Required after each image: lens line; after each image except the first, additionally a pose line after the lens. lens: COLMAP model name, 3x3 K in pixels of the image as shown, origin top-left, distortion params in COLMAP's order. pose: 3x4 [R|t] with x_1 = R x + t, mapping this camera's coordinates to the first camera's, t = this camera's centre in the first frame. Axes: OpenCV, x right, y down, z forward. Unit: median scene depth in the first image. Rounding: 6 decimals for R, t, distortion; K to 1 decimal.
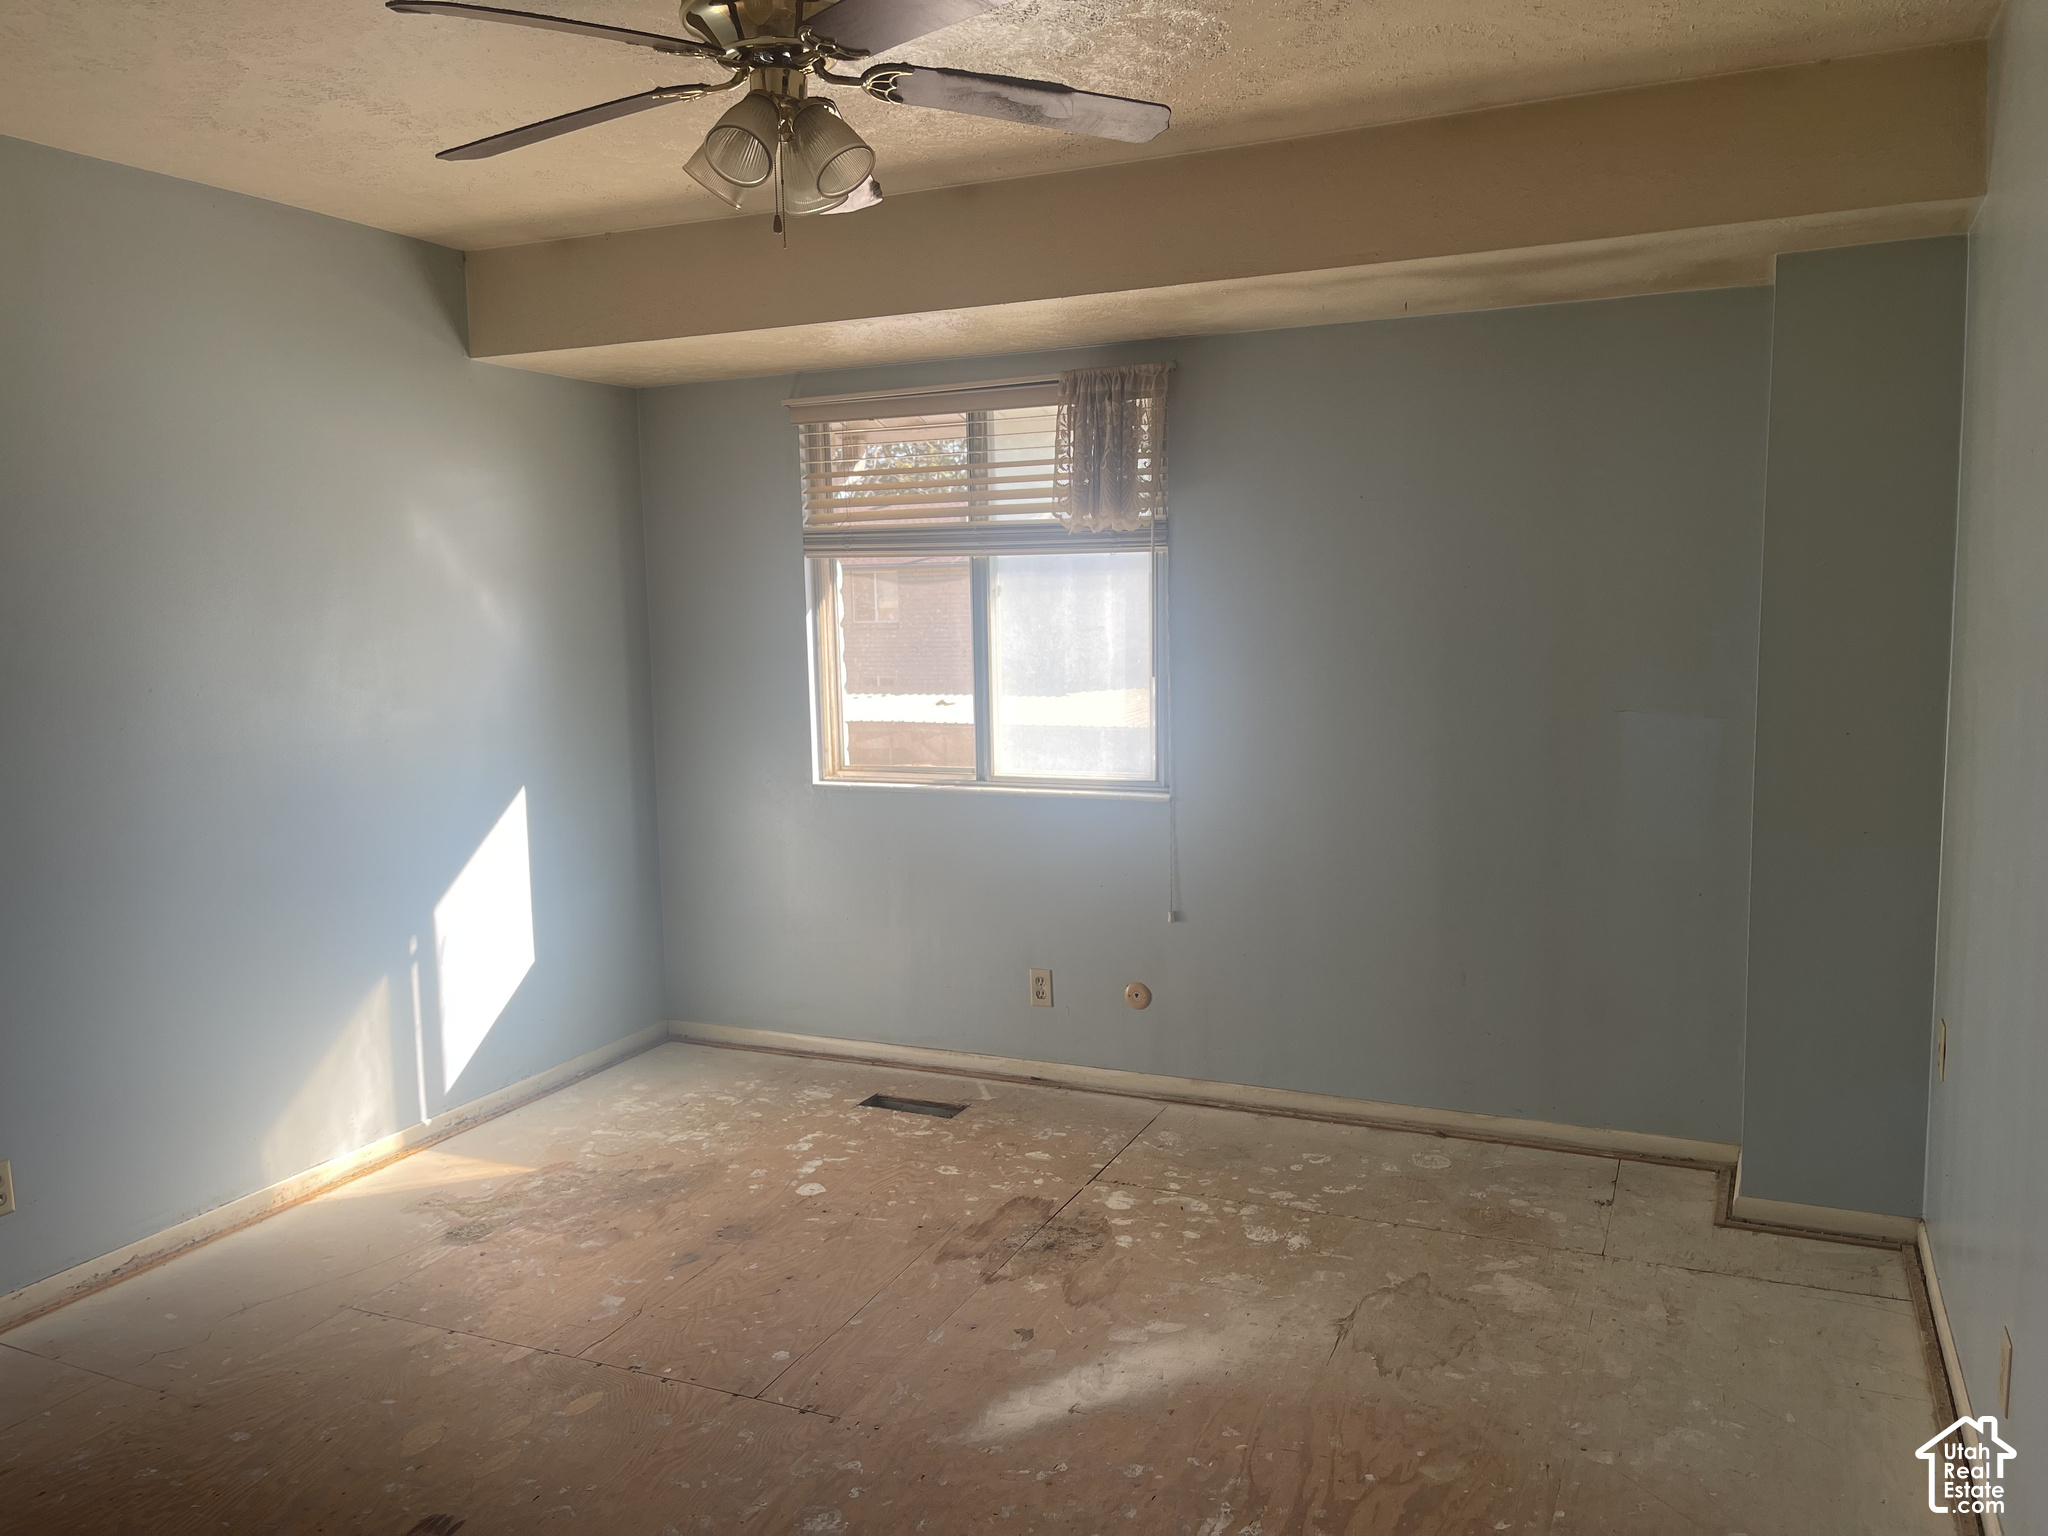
lens RADIAL K [[1552.6, 0, 1020.3], [0, 1552.6, 759.2], [0, 0, 1]] dist [0.033642, -0.036357]
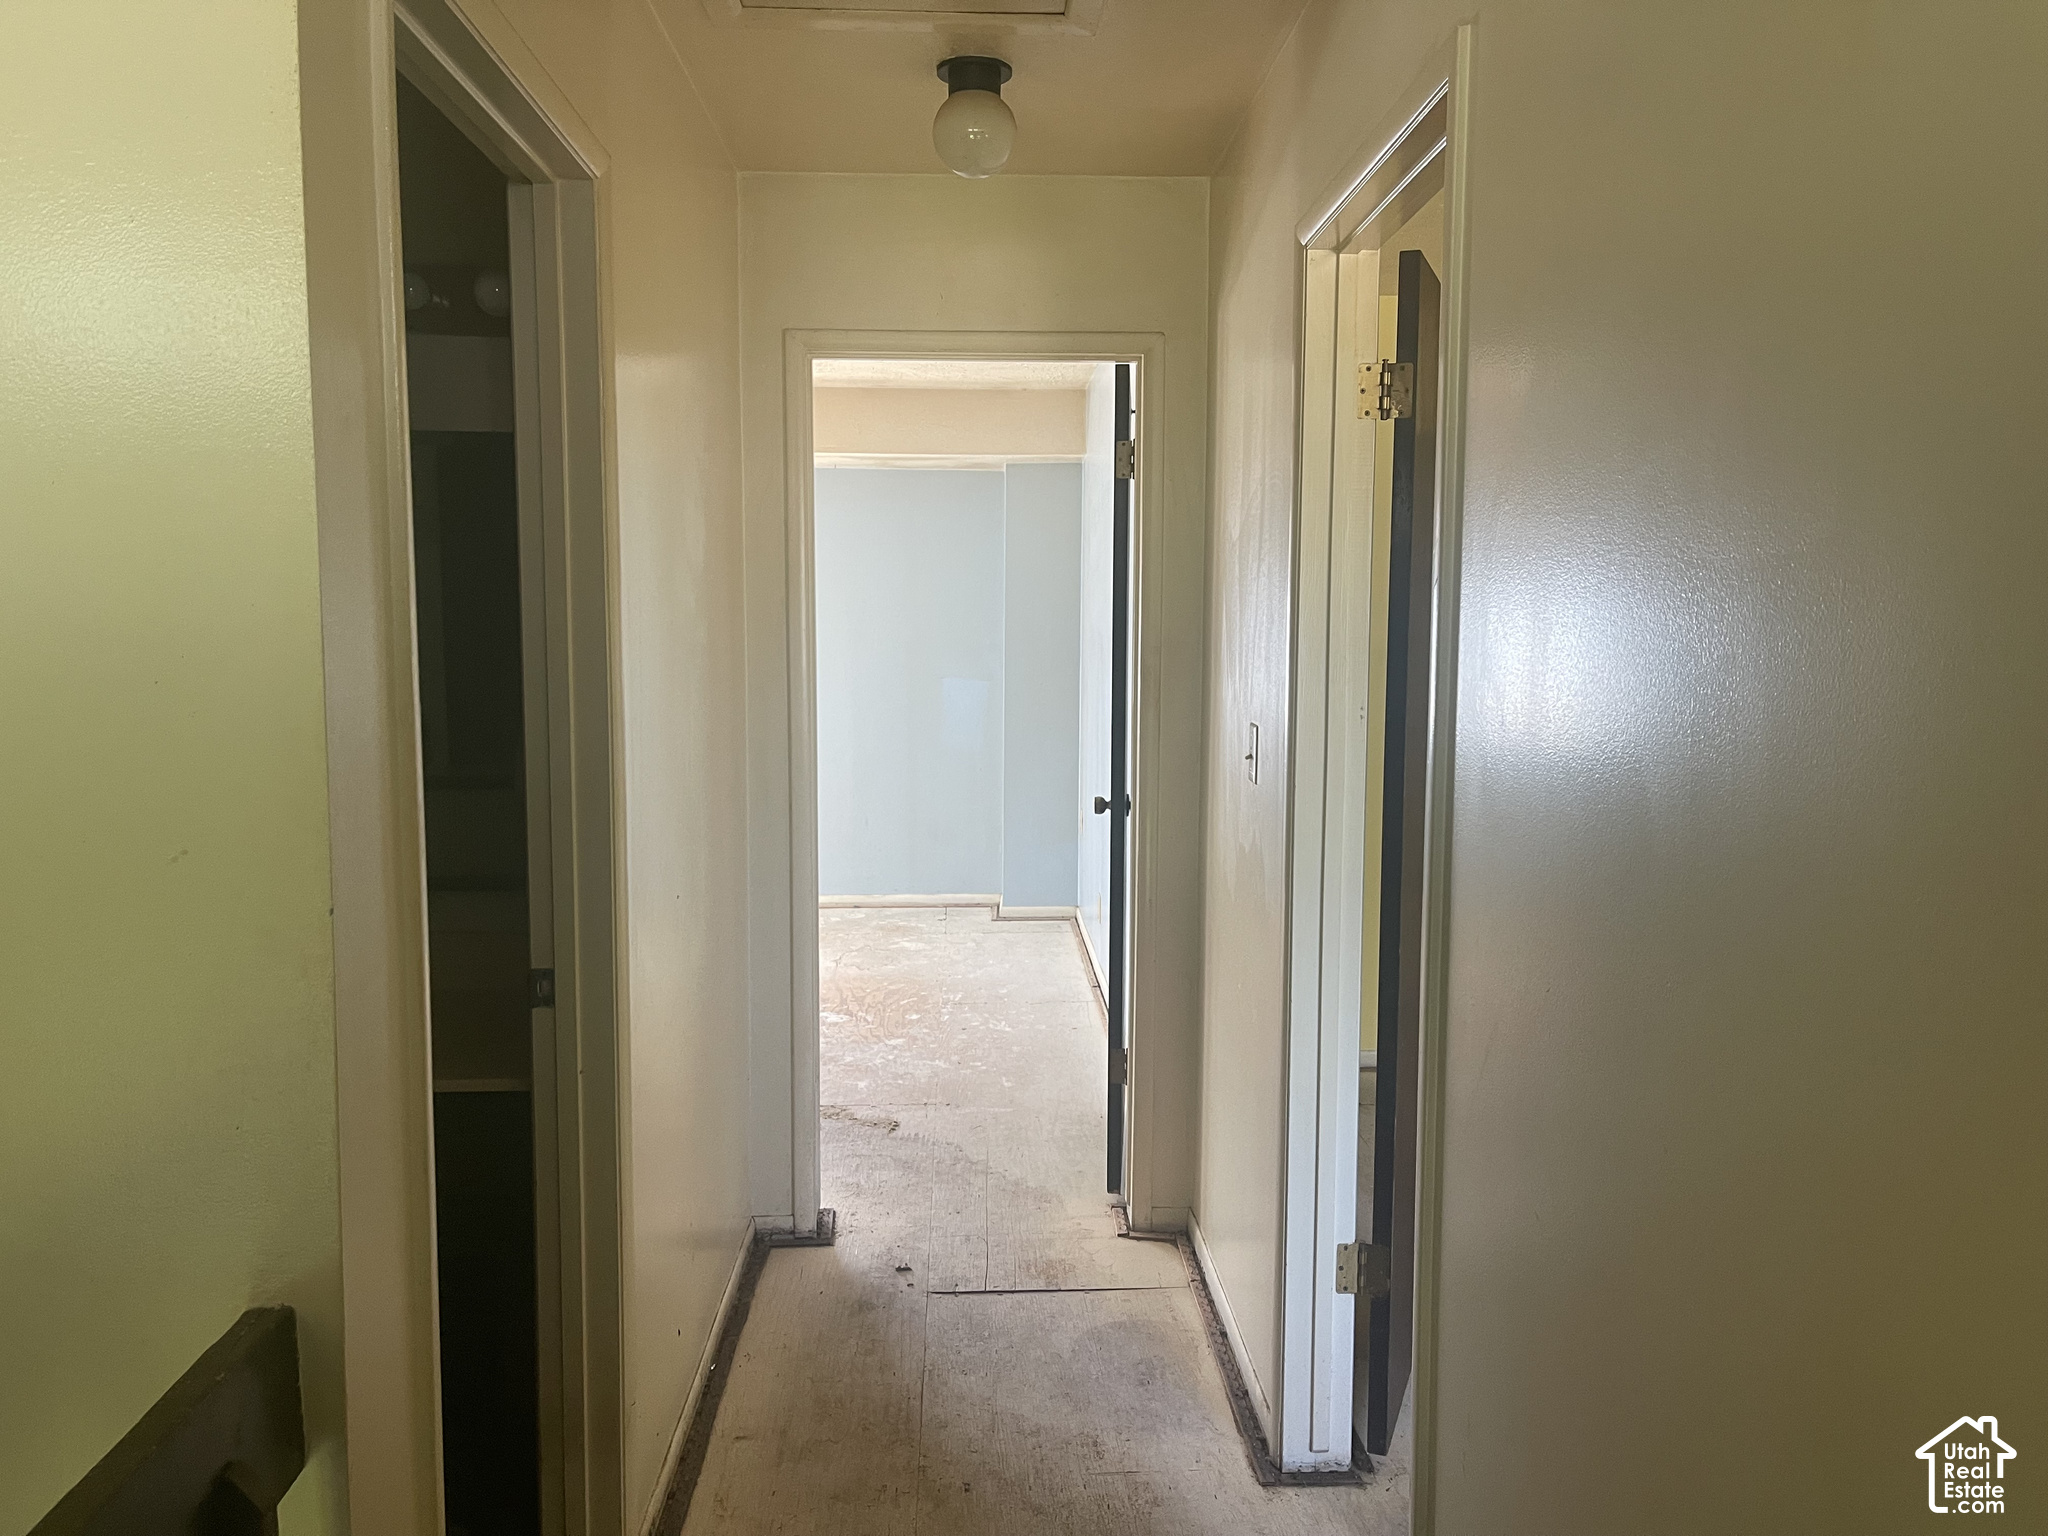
lens RADIAL K [[1552.6, 0, 1023.2], [0, 1552.6, 768.2], [0, 0, 1]] dist [0.033642, -0.036357]
pose [[0.894786, -0.023824, 0.445859, -0.447551], [0.026732, 0.999643, -0.000234, 0.097496], [-0.445694, 0.012128, 0.895103, -0.894720]]
